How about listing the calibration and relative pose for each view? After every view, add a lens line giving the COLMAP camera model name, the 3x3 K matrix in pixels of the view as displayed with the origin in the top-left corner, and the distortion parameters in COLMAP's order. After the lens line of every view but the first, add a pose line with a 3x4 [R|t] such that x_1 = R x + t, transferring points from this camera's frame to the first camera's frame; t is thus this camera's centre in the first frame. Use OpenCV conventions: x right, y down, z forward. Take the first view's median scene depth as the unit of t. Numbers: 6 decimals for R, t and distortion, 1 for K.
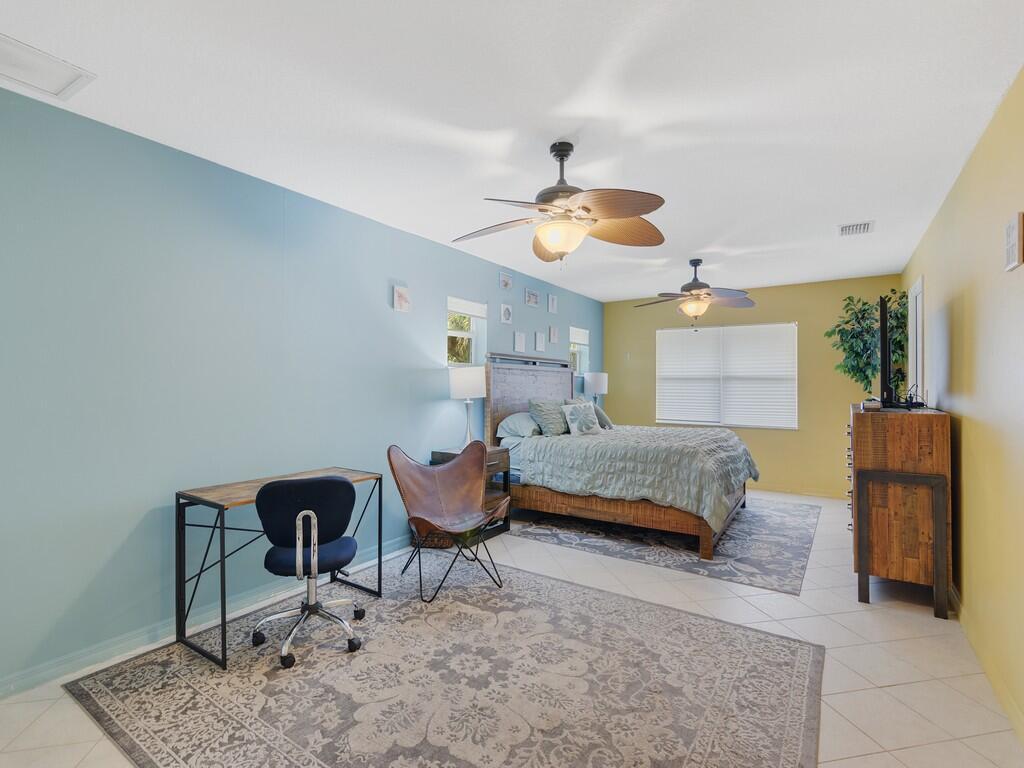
lens RADIAL K [[501.5, 0, 512.0], [0, 501.5, 384.0], [0, 0, 1]] dist [-0.001695, 0.000466]
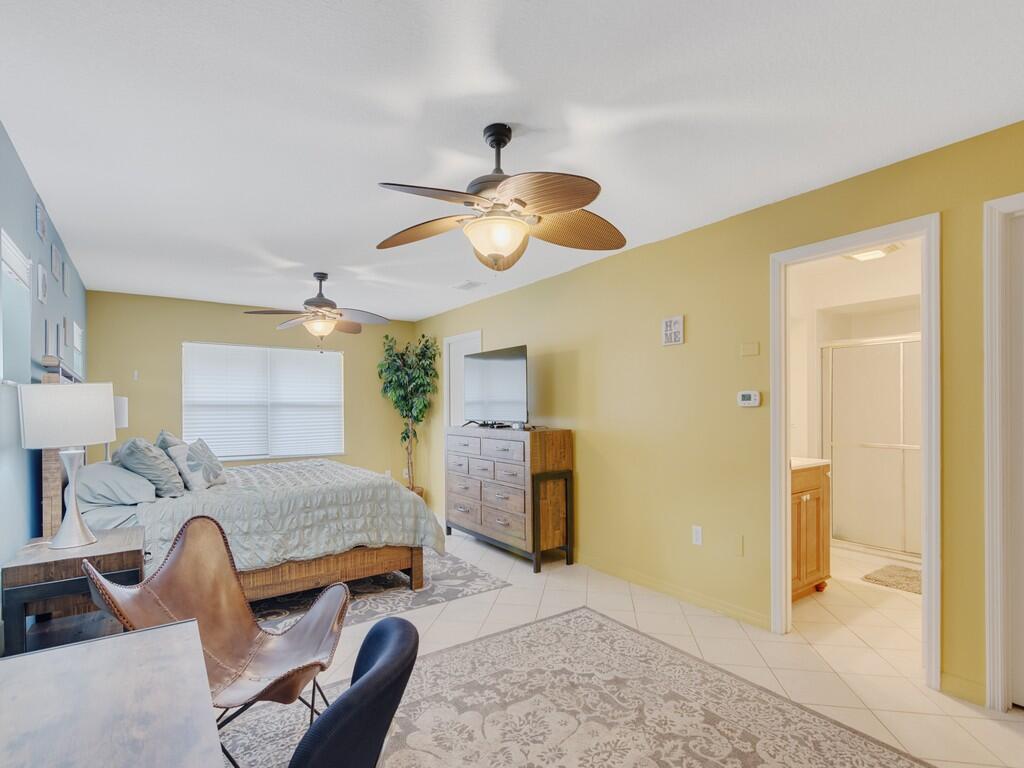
lens RADIAL K [[507.8, 0, 515.3], [0, 507.8, 410.5], [0, 0, 1]] dist [-0.003378, -0.000286]
pose [[0.354294, -0.009818, 0.935083, -0.475161], [0.009470, 0.999931, 0.006911, -0.006755], [-0.935086, 0.006407, 0.354363, 0.462765]]
